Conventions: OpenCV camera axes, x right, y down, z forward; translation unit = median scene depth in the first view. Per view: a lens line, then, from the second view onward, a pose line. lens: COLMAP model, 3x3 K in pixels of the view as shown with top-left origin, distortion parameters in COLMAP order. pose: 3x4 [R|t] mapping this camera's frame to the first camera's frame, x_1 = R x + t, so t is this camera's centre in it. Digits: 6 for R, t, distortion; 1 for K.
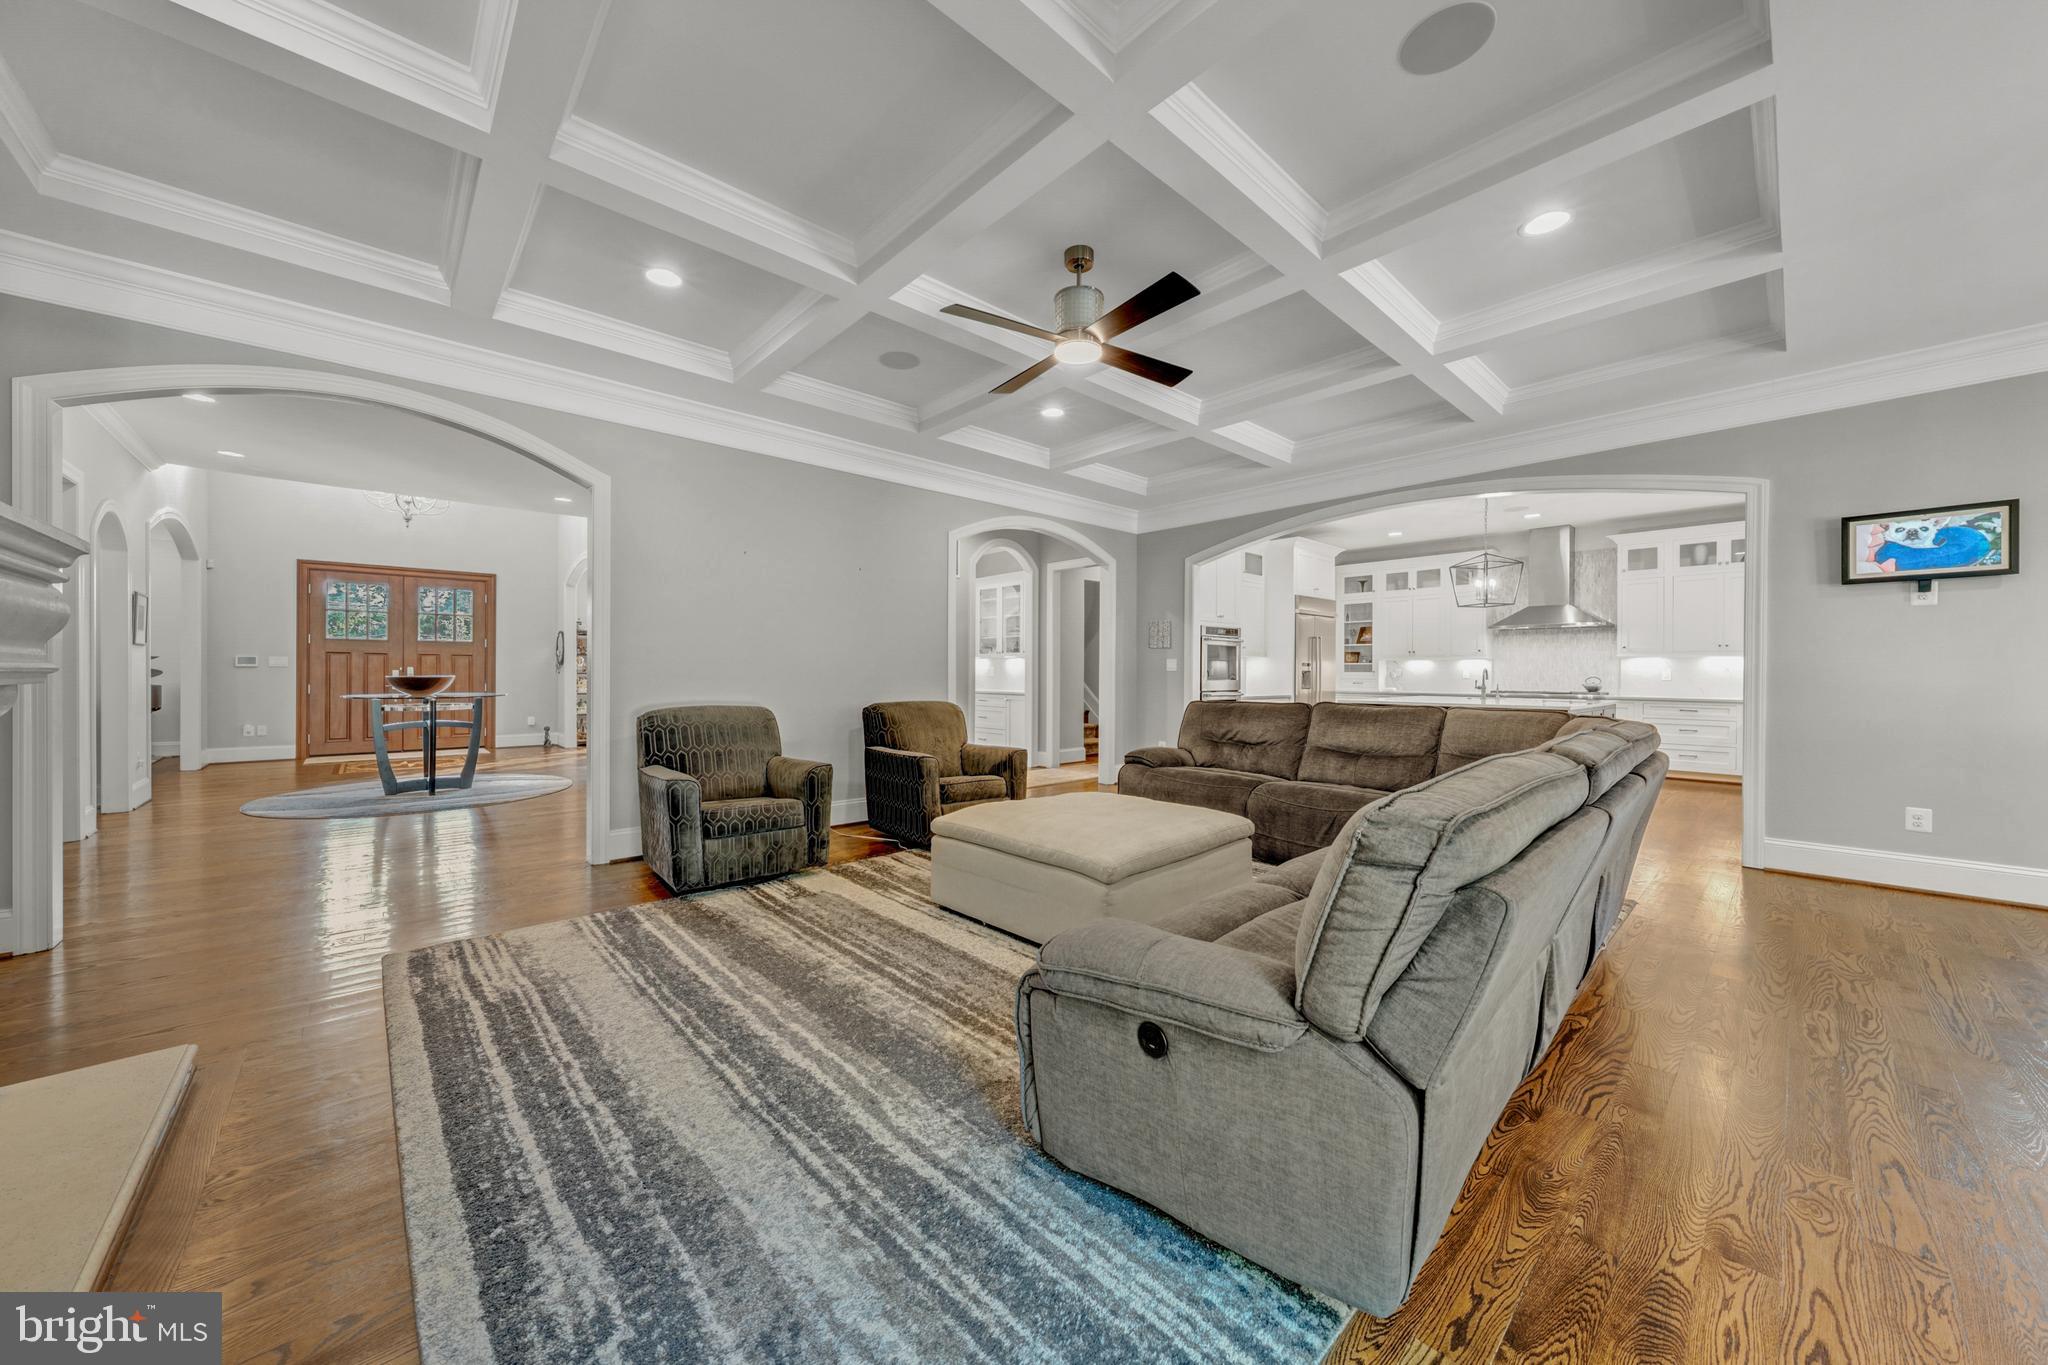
lens RADIAL K [[718.7, 0, 1015.8], [0, 718.7, 678.6], [0, 0, 1]] dist [-0.001016, -0.000244]
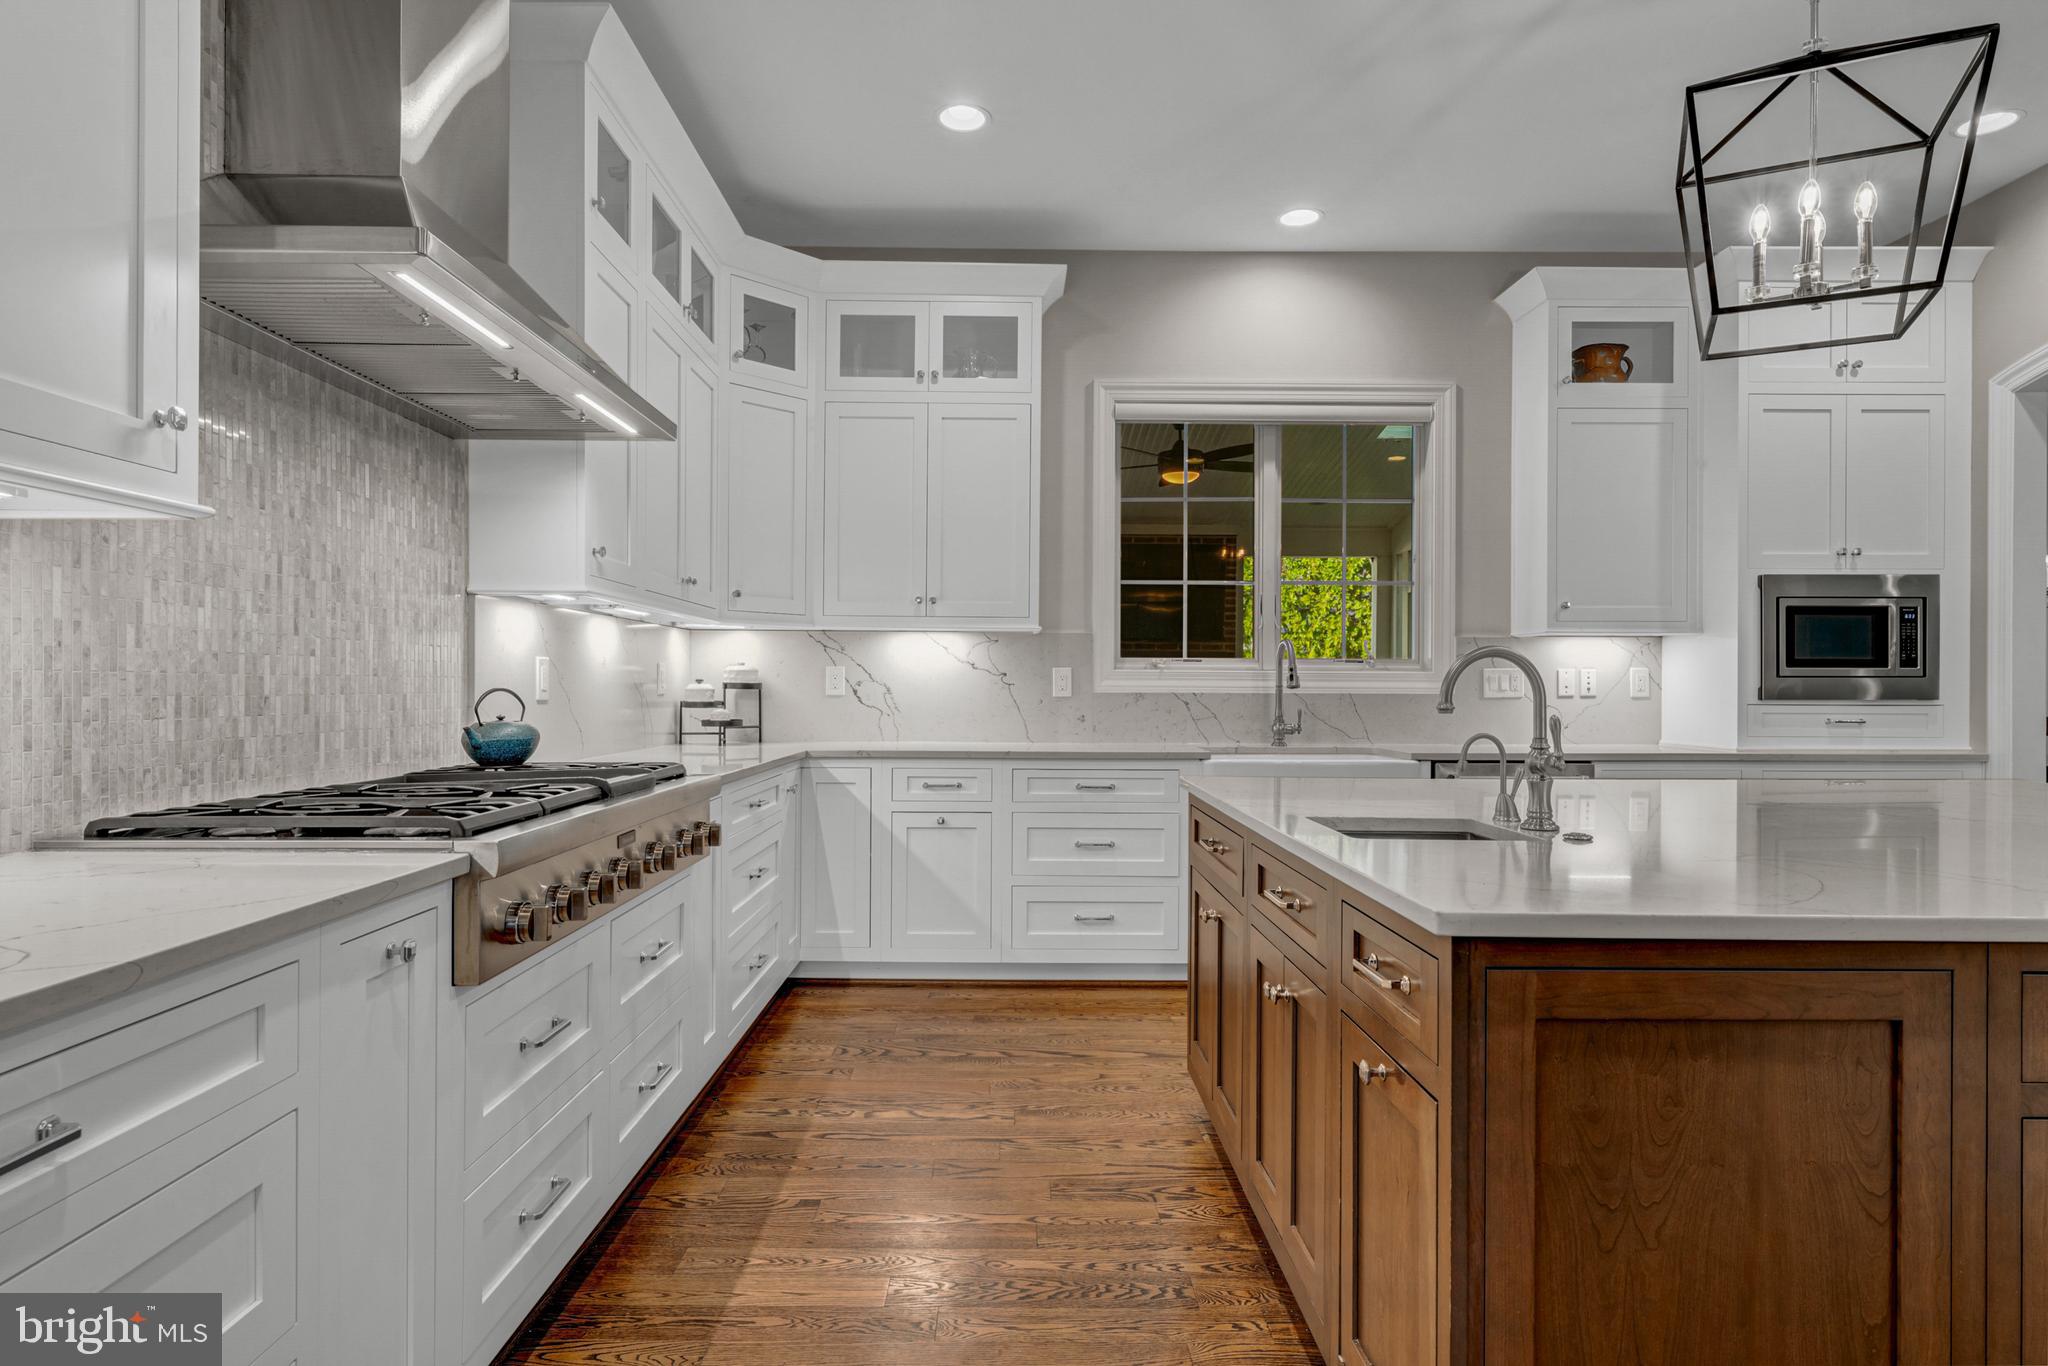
lens RADIAL K [[1116.2, 0, 1018.7], [0, 1116.2, 688.5], [0, 0, 1]] dist [0.003509, -0.000225]
pose [[-0.742465, -0.008747, 0.669827, 1.382524], [-0.002340, 0.999943, 0.010464, -0.015912], [-0.669880, 0.006202, -0.742443, 3.093050]]
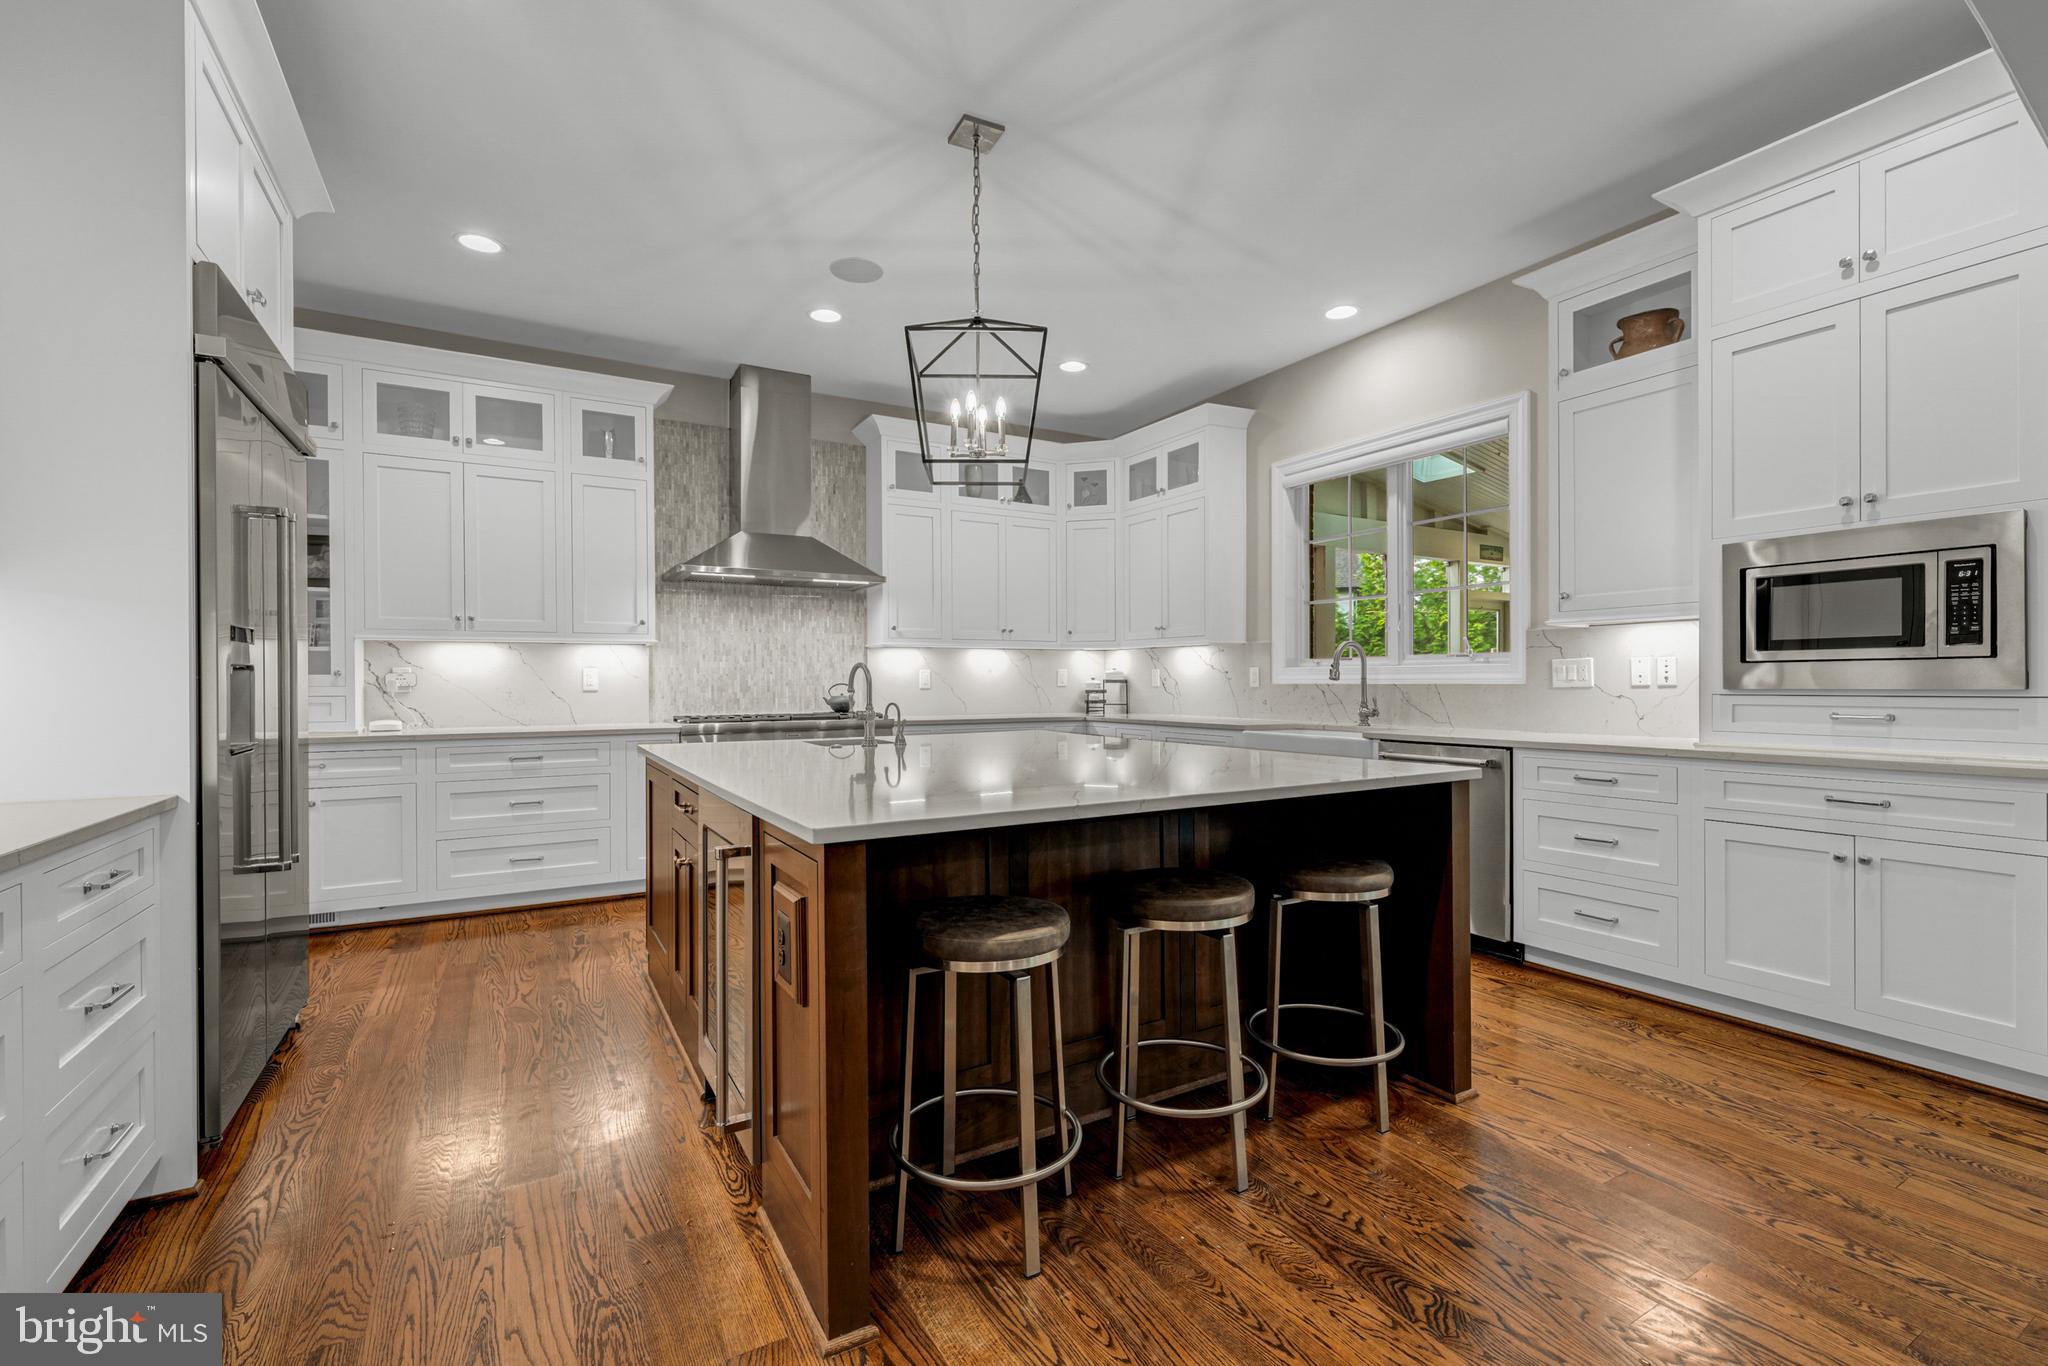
lens RADIAL K [[881.3, 0, 1024.0], [0, 881.3, 683.0], [0, 0, 1]] dist [0.001699, 0.000404]
pose [[0.207527, -0.006399, 0.978208, 0.574079], [0.013082, 0.999907, 0.003766, -0.009766], [-0.978142, 0.012015, 0.207592, 2.028550]]
